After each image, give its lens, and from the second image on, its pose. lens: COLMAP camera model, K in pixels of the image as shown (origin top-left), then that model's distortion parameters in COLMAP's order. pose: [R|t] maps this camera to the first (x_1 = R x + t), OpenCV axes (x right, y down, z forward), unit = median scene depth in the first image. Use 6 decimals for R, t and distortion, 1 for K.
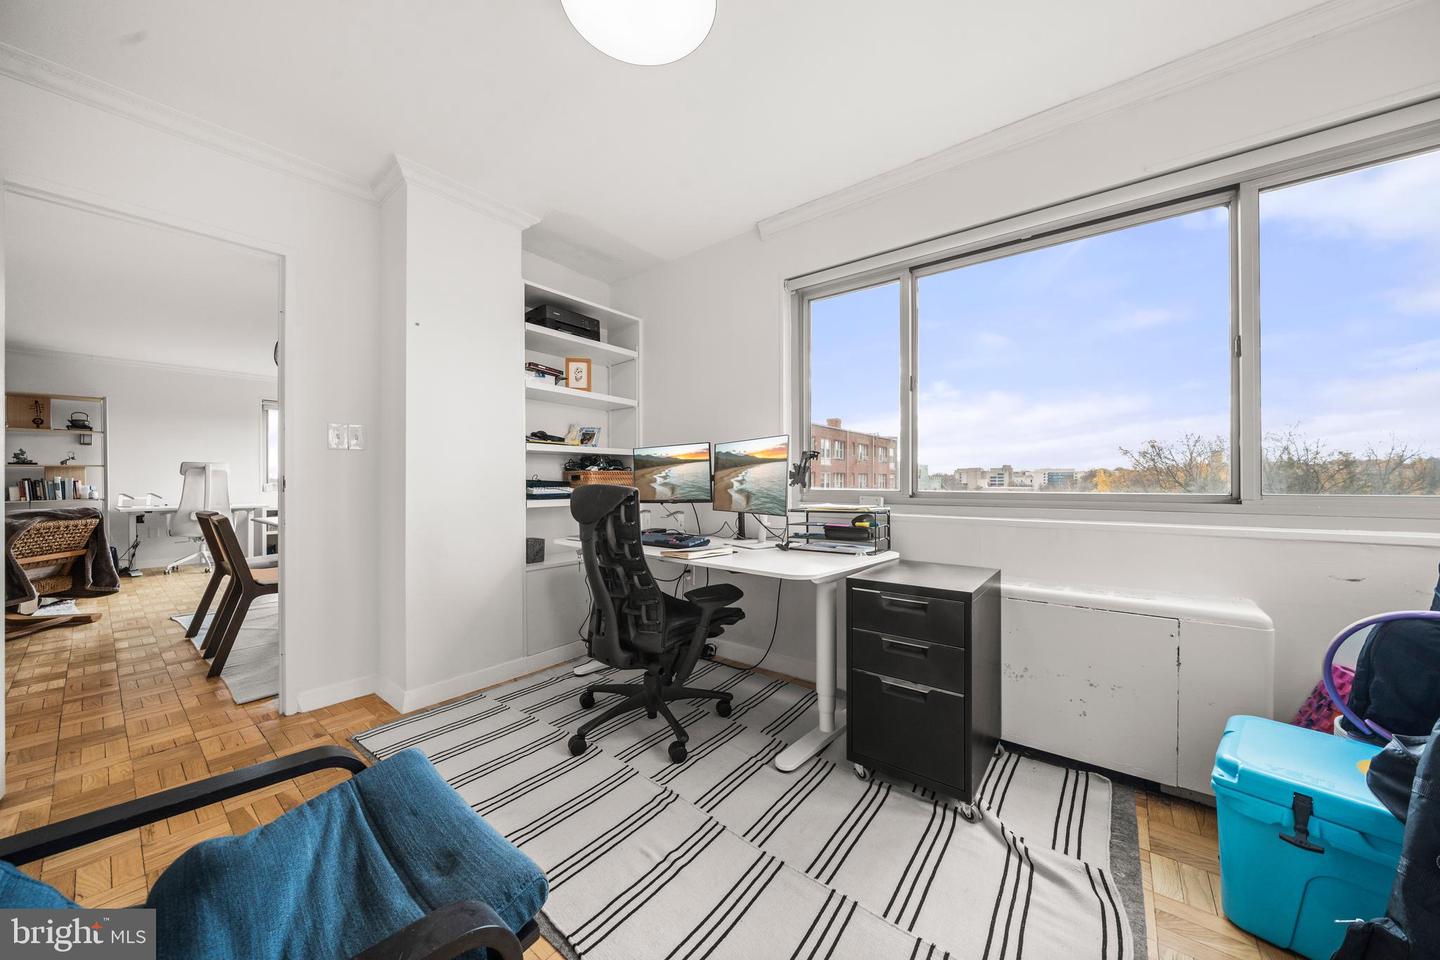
lens RADIAL K [[500.9, 0, 715.6], [0, 500.9, 482.7], [0, 0, 1]] dist [-0.008758, -0.000058]
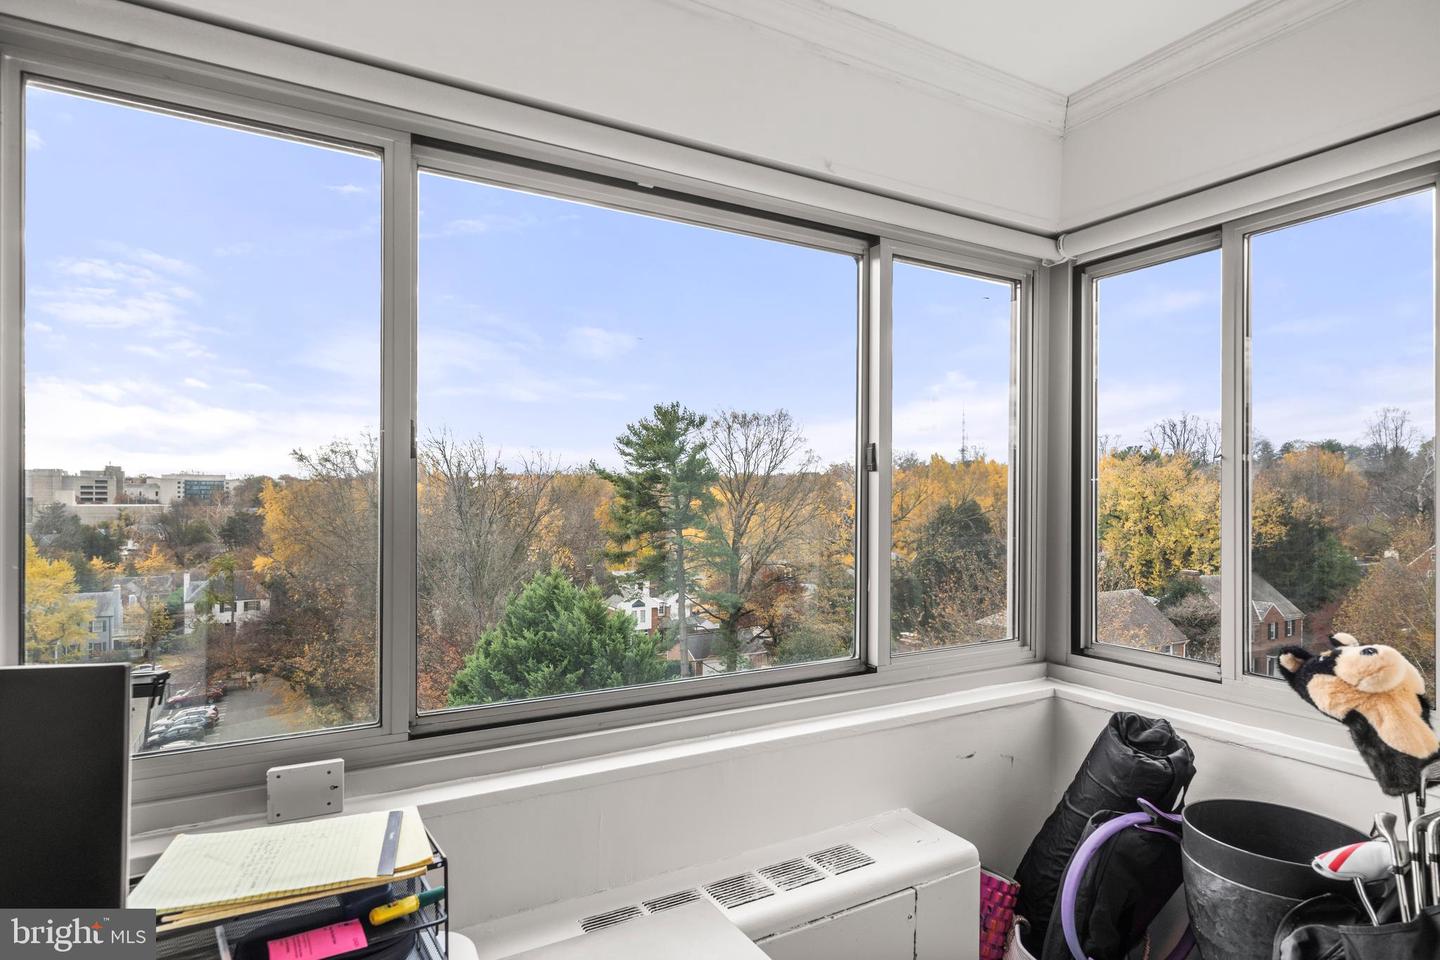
lens RADIAL K [[779.7, 0, 720.9], [0, 779.7, 498.7], [0, 0, 1]] dist [0.002203, 0.001822]
pose [[0.373042, -0.000430, 0.927814, -0.072846], [-0.001428, 0.999998, 0.001037, -0.154700], [-0.927813, -0.001712, 0.373041, 0.559276]]
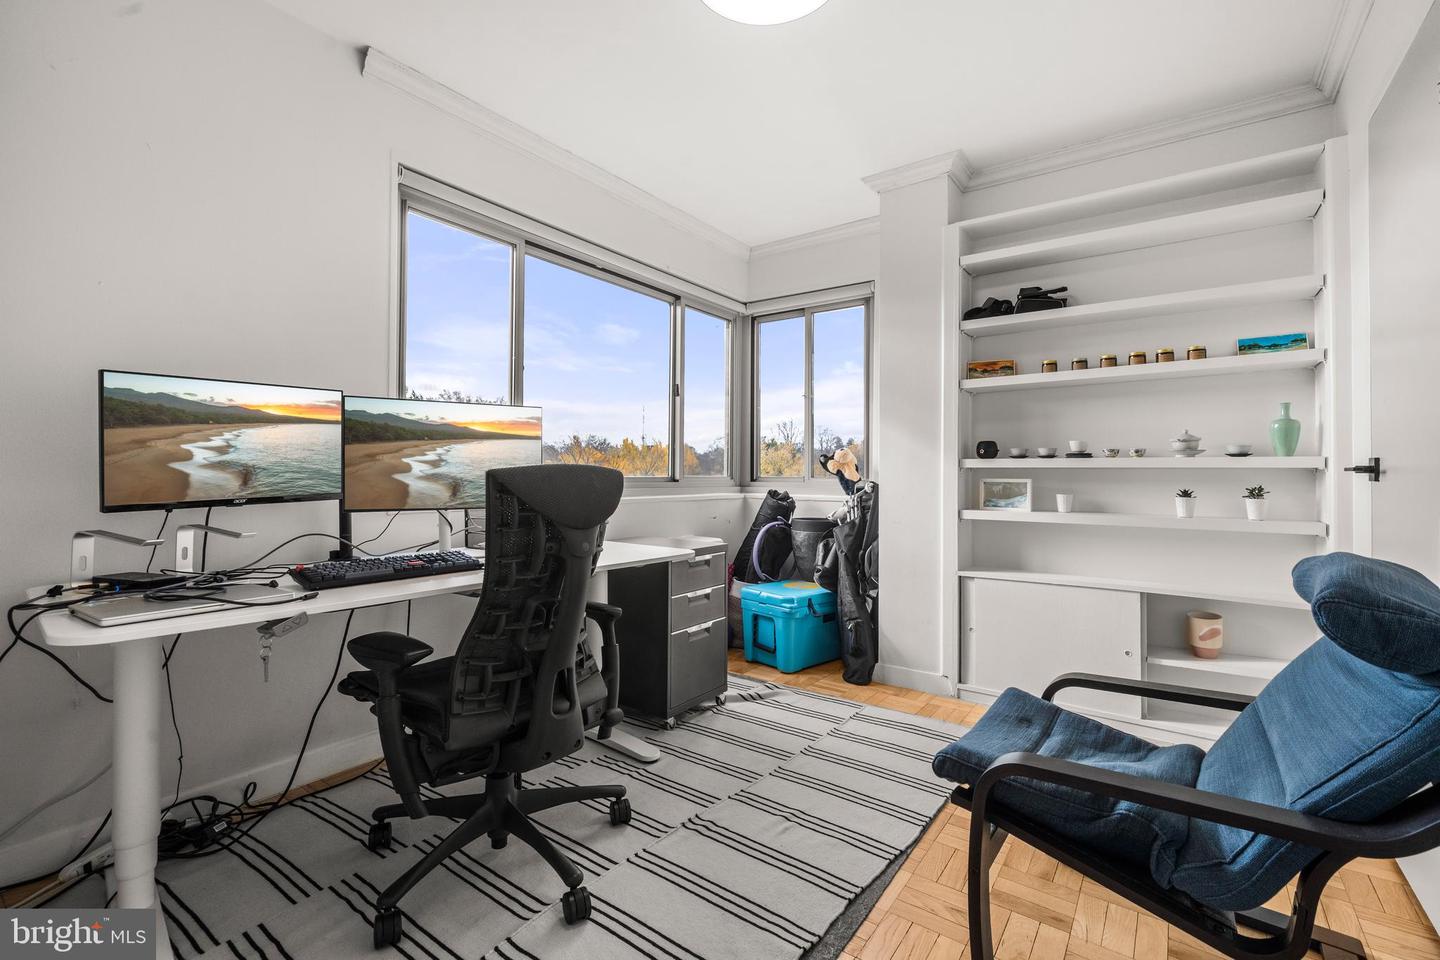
lens RADIAL K [[623.9, 0, 717.8], [0, 623.9, 472.9], [0, 0, 1]] dist [-0.000623, -0.000418]
pose [[-0.036140, 0.003118, 0.999342, -0.799576], [-0.002314, 0.999992, -0.003204, 0.012976], [-0.999344, -0.002428, -0.036133, 0.673665]]
